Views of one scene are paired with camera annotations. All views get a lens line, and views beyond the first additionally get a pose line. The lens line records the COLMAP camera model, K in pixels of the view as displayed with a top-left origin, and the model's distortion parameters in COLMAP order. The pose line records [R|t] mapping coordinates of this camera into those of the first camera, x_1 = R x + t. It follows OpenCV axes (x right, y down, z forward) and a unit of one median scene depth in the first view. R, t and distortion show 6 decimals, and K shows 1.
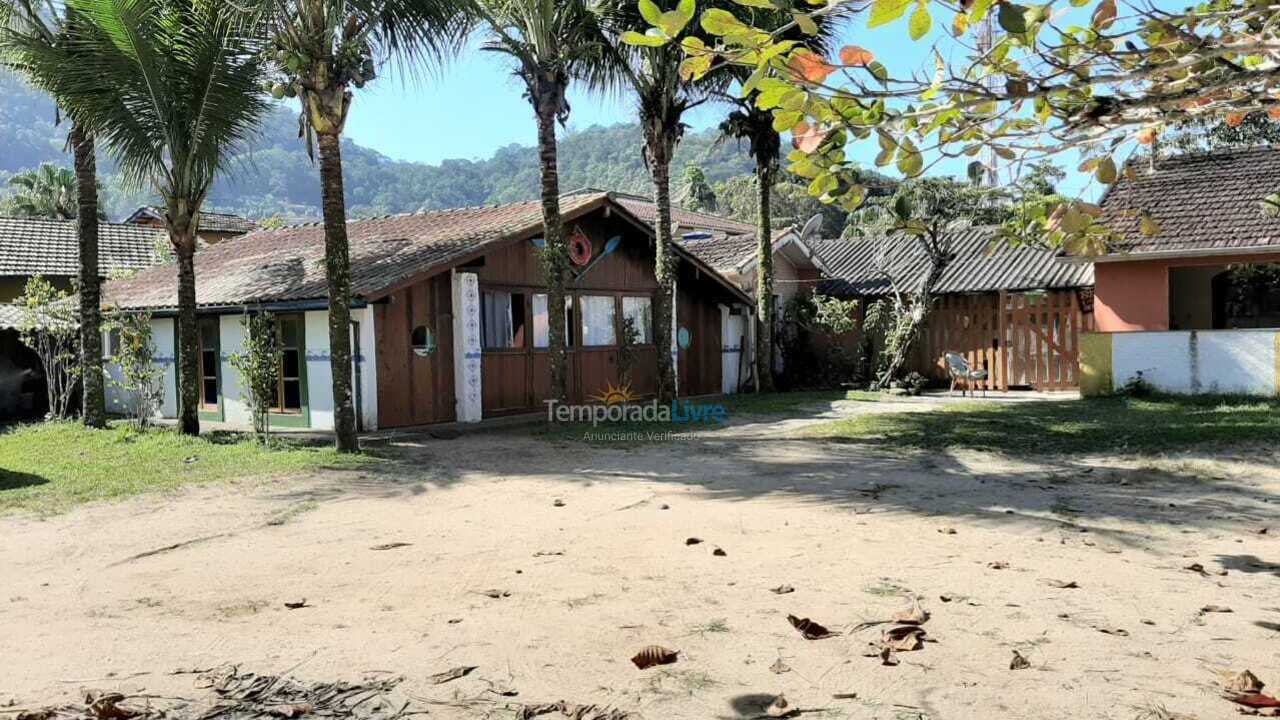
lens RADIAL K [[1050.5, 0, 640.0], [0, 1050.5, 360.0], [0, 0, 1]] dist [0.071659, -0.148941]
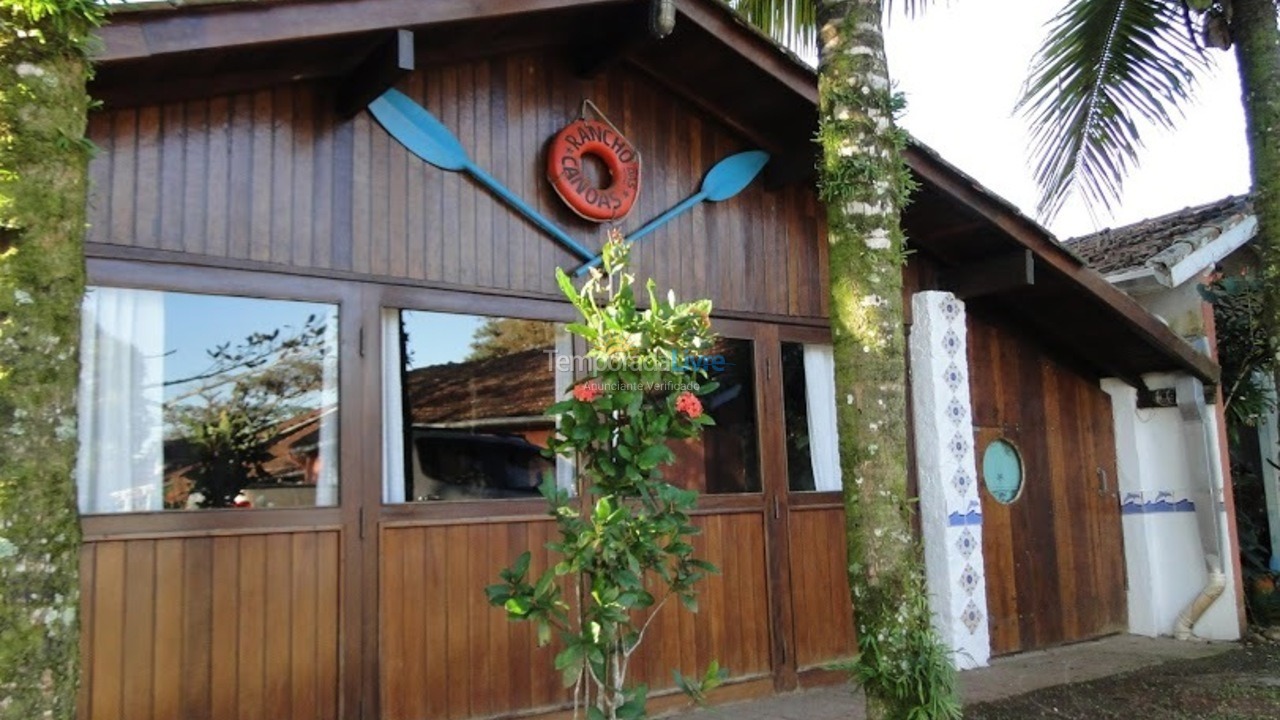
lens RADIAL K [[1050.5, 0, 640.0], [0, 1050.5, 360.0], [0, 0, 1]] dist [0.071659, -0.148941]
pose [[0.950644, -0.029570, -0.308870, 0.037255], [-0.008995, 0.992404, -0.122695, -0.013624], [0.310152, 0.119417, 0.943157, 0.618264]]
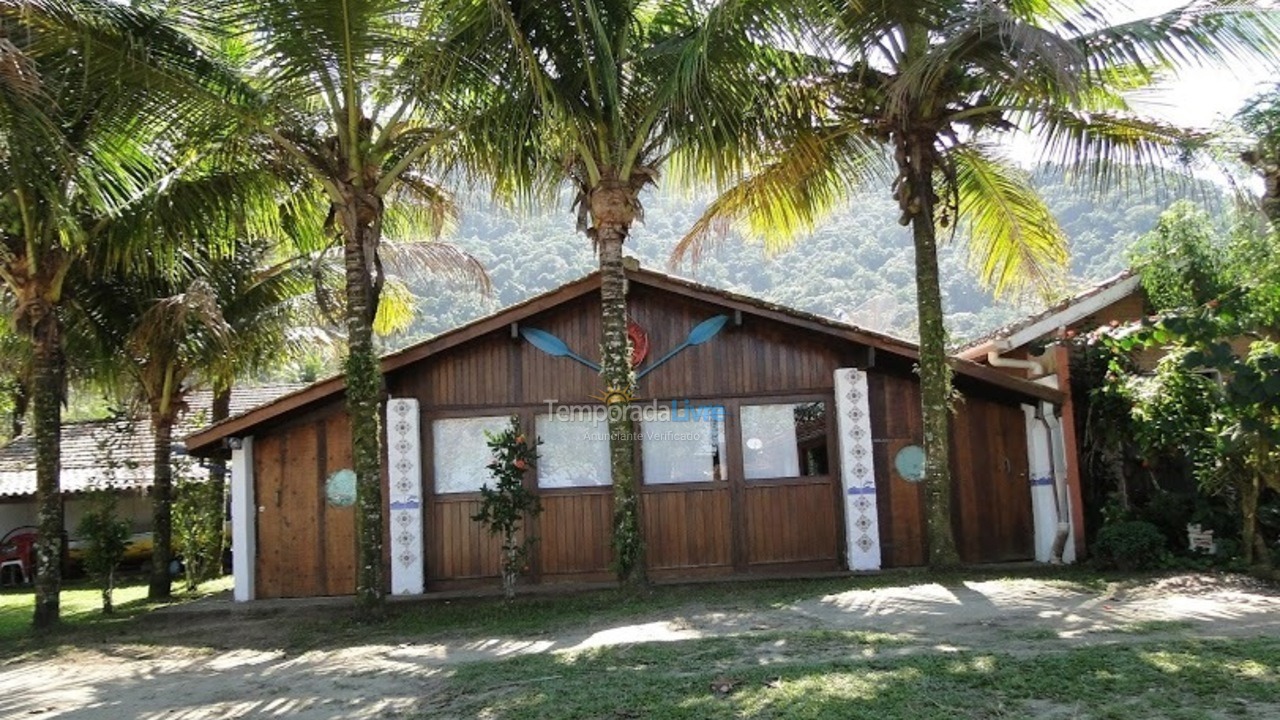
lens RADIAL K [[1050.5, 0, 640.0], [0, 1050.5, 360.0], [0, 0, 1]] dist [0.071659, -0.148941]
pose [[0.628437, -0.084408, -0.773267, 0.396021], [0.016800, 0.995336, -0.094995, -0.024439], [0.777679, 0.046707, 0.626924, 0.490928]]
